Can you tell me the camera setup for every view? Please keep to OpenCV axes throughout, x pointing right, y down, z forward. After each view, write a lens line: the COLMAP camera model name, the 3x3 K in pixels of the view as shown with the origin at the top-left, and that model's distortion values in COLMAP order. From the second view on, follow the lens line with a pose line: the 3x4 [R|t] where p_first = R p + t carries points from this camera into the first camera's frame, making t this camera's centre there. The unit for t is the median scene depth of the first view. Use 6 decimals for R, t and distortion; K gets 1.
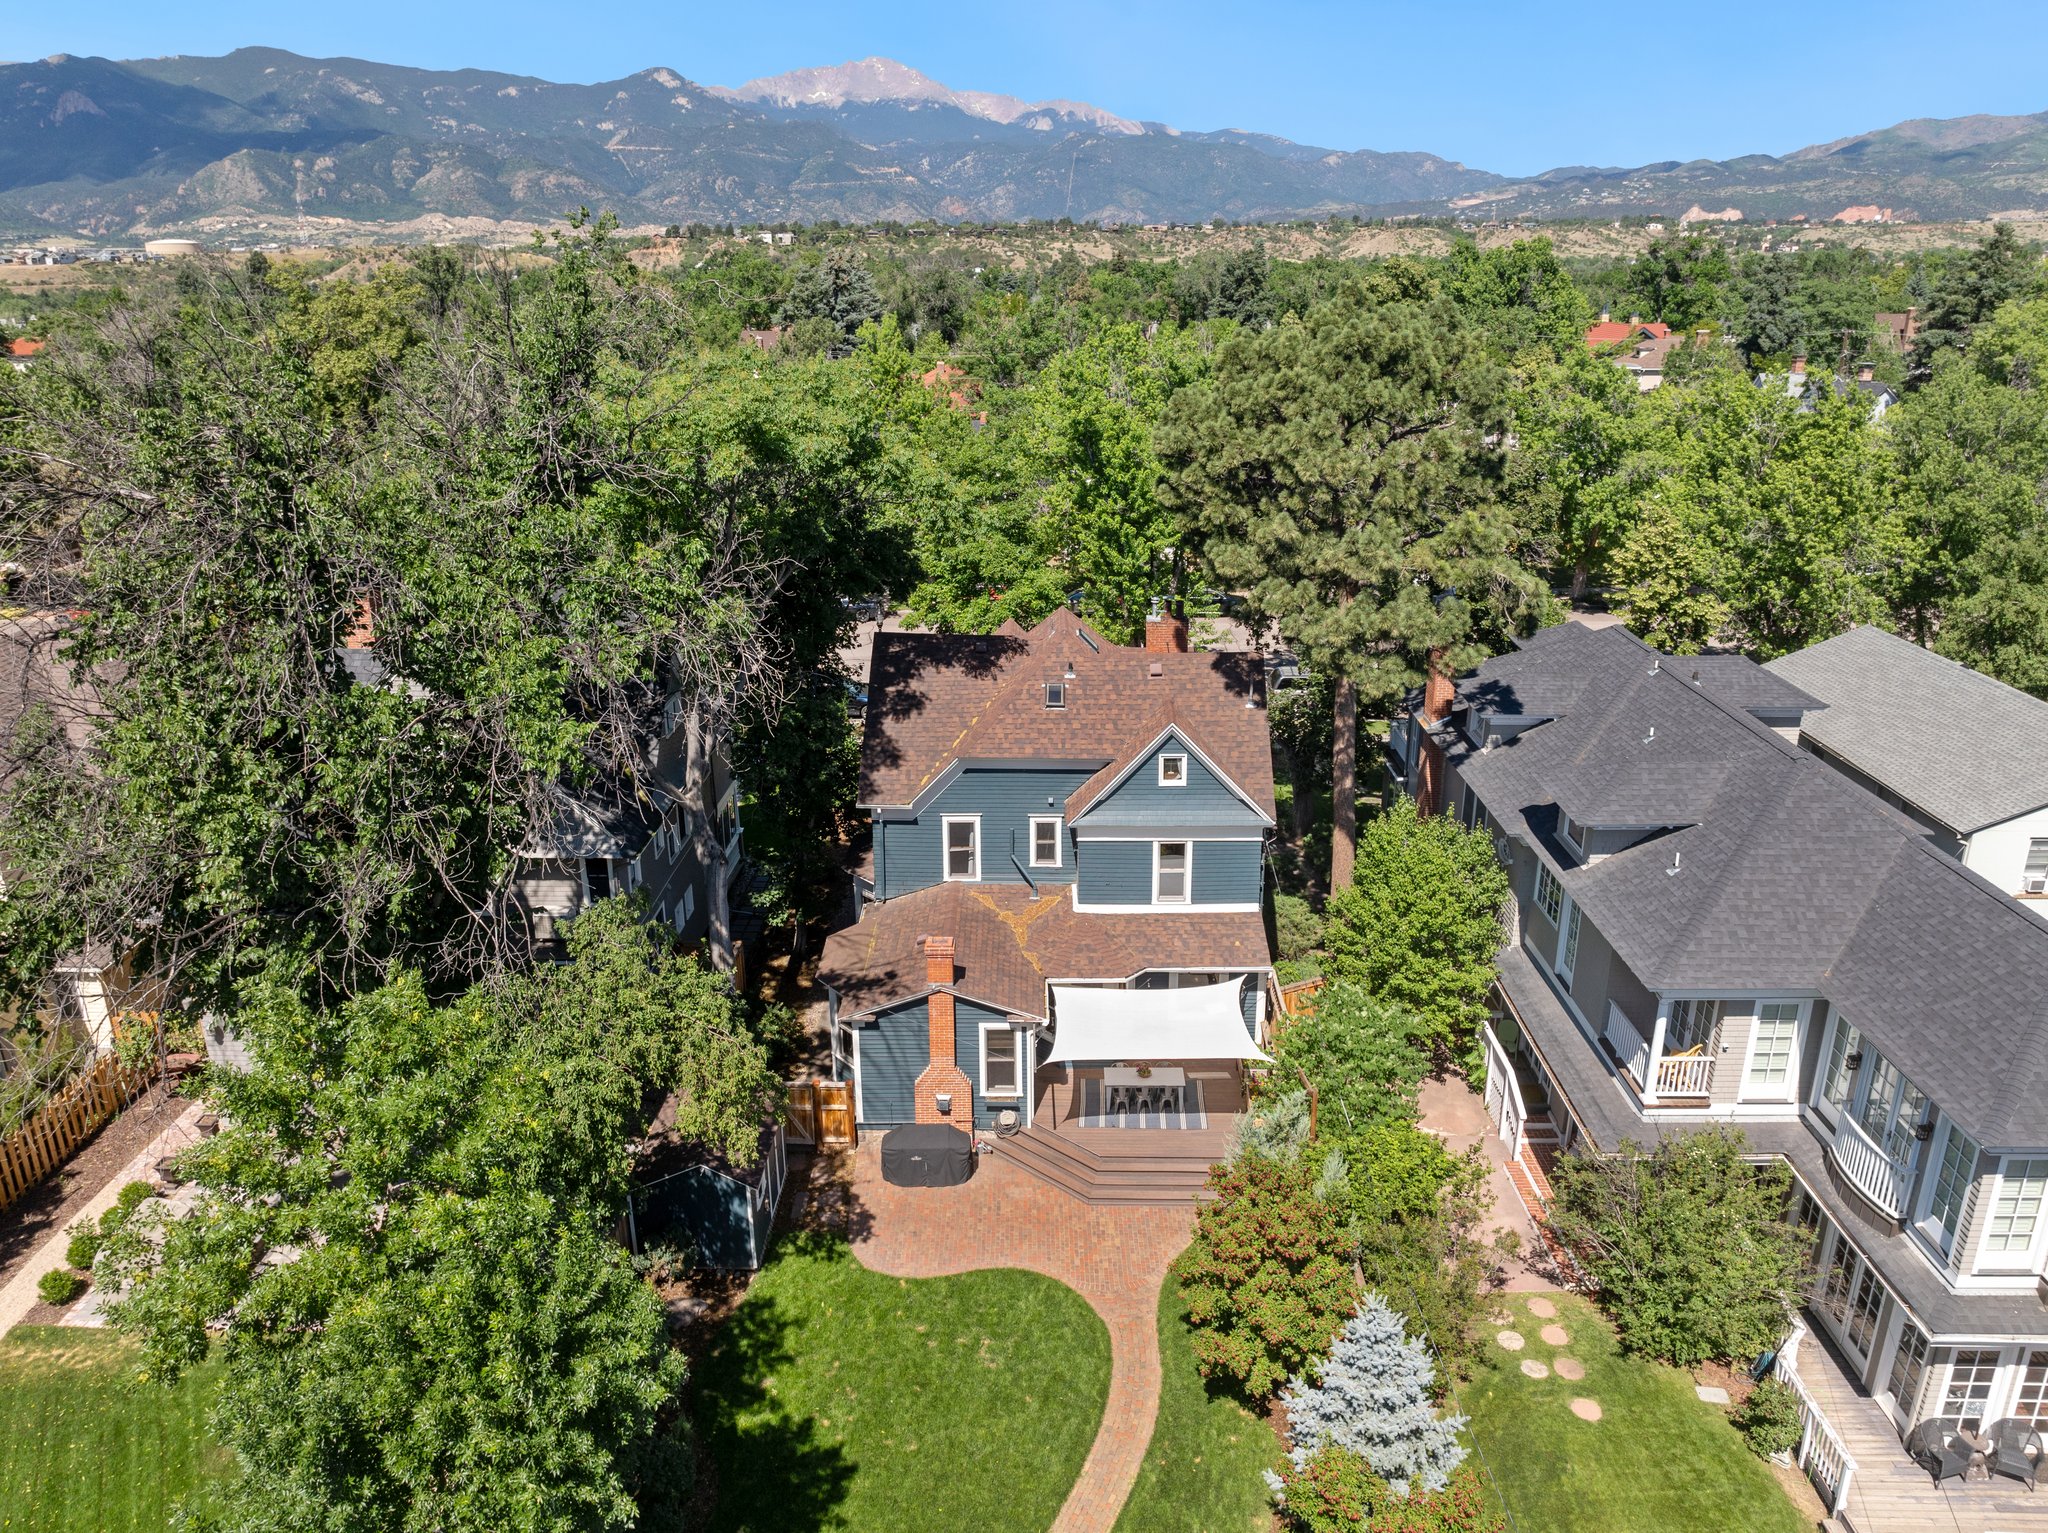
lens RADIAL K [[1459.4, 0, 1030.7], [0, 1459.4, 764.8], [0, 0, 1]] dist [-0.045982, 0.000040]
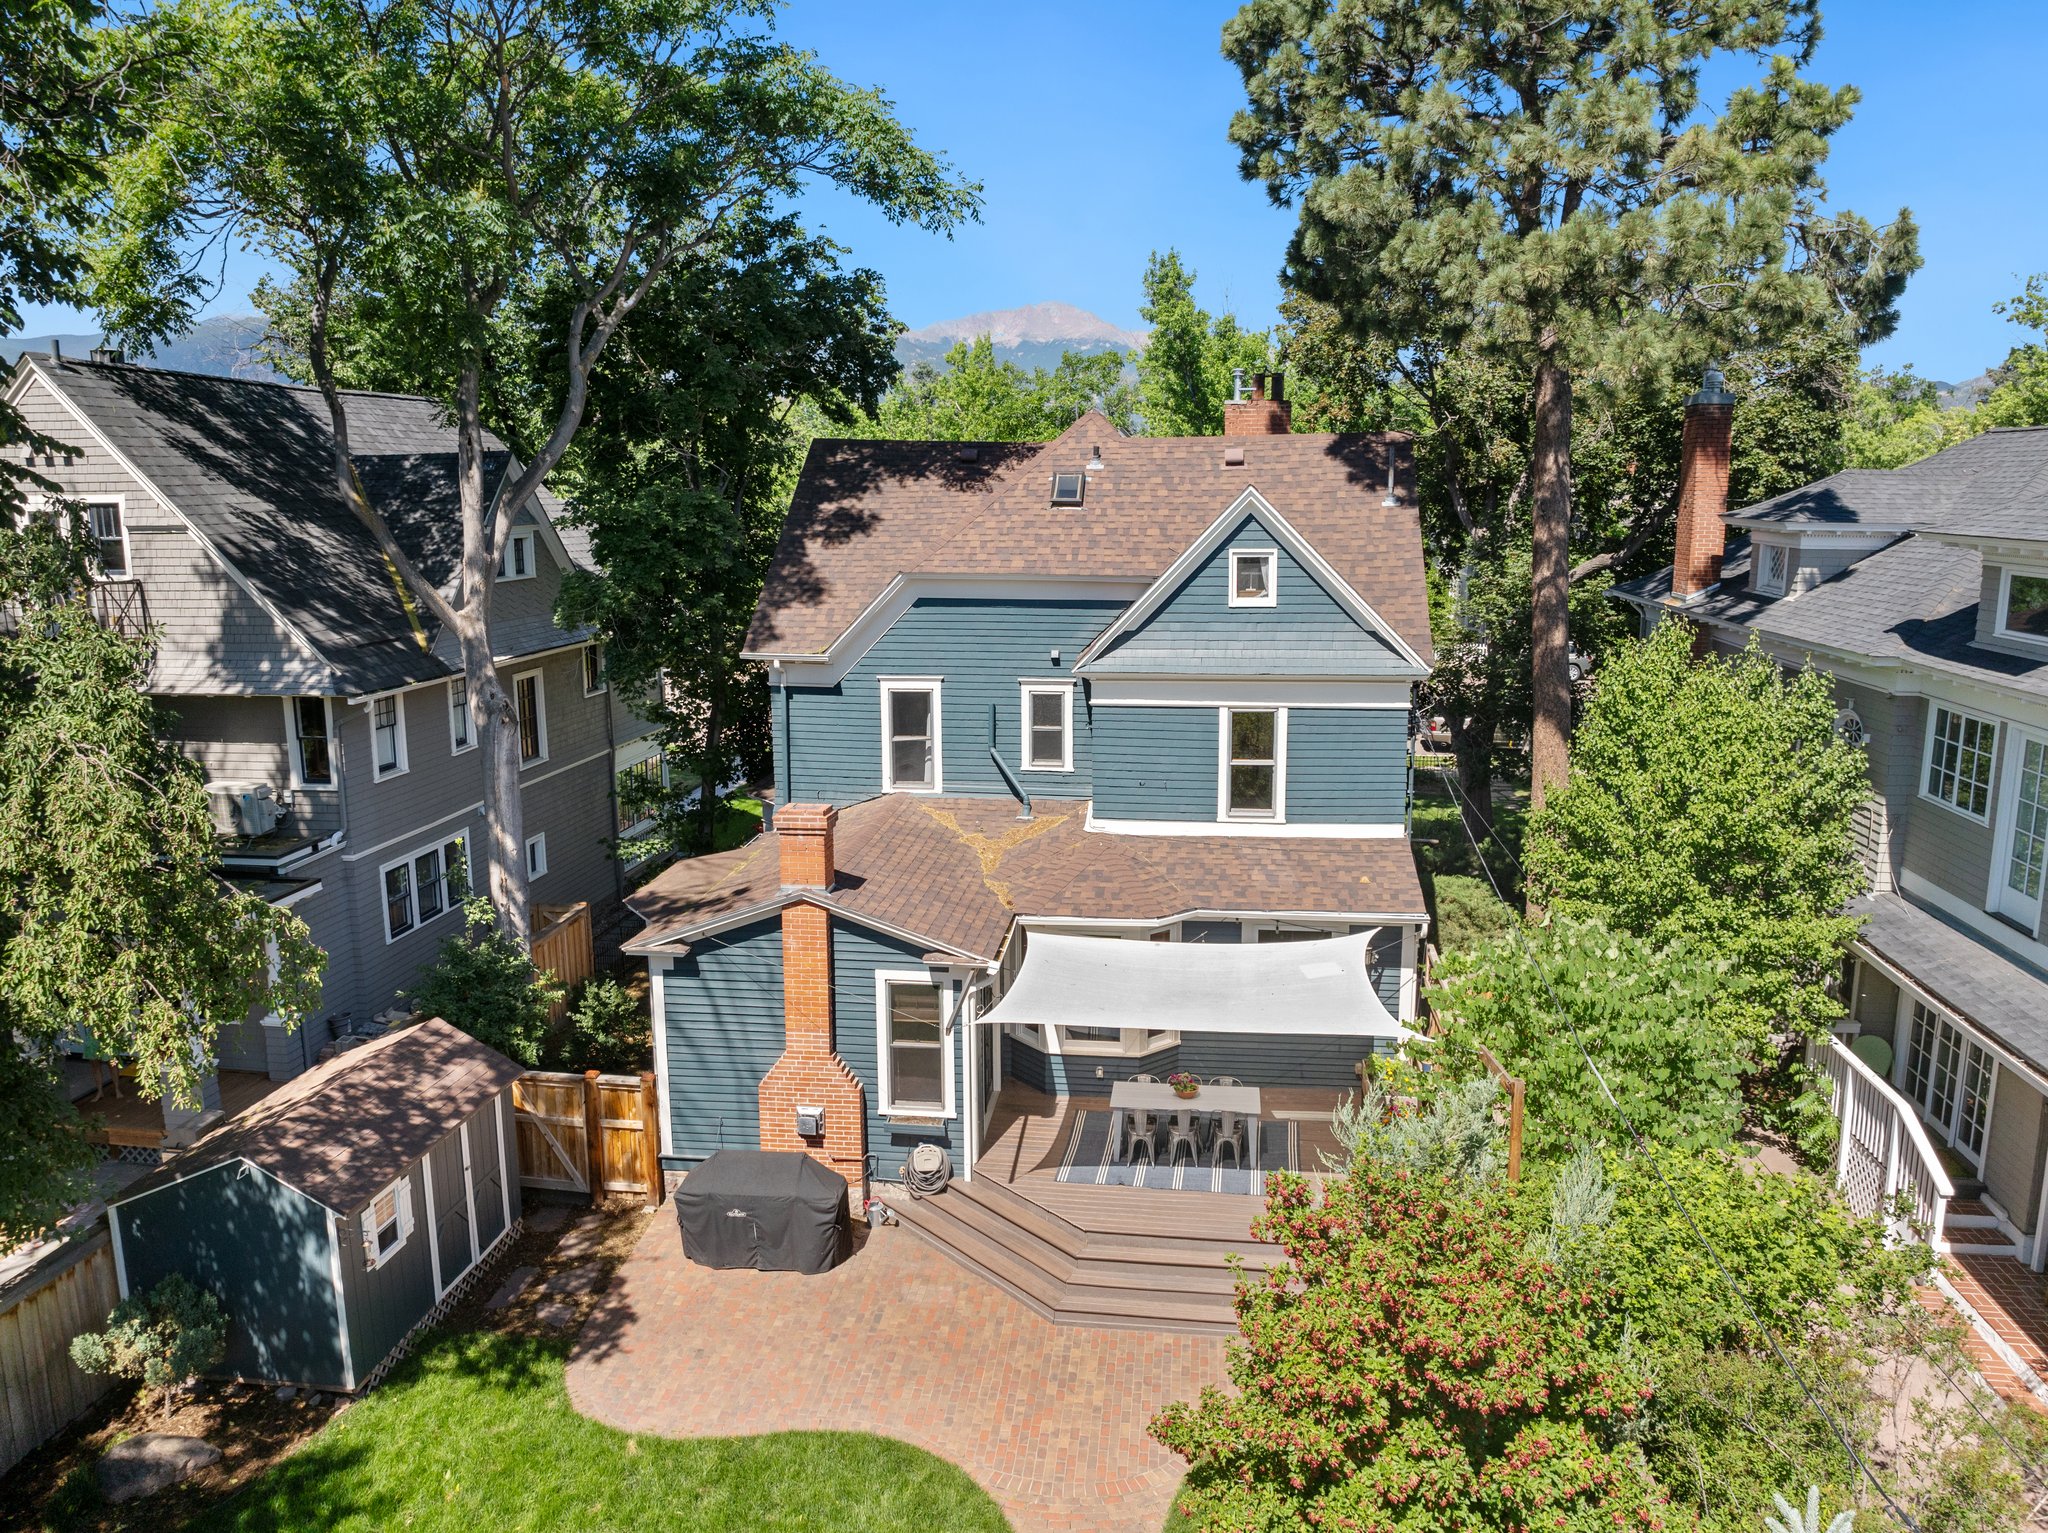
lens RADIAL K [[1459.4, 0, 1030.7], [0, 1459.4, 764.8], [0, 0, 1]] dist [-0.045982, 0.000040]
pose [[0.993889, 0.021445, -0.108278, 0.077347], [-0.037052, 0.988846, -0.144257, 0.173481], [0.103976, 0.147387, 0.983598, 0.448589]]
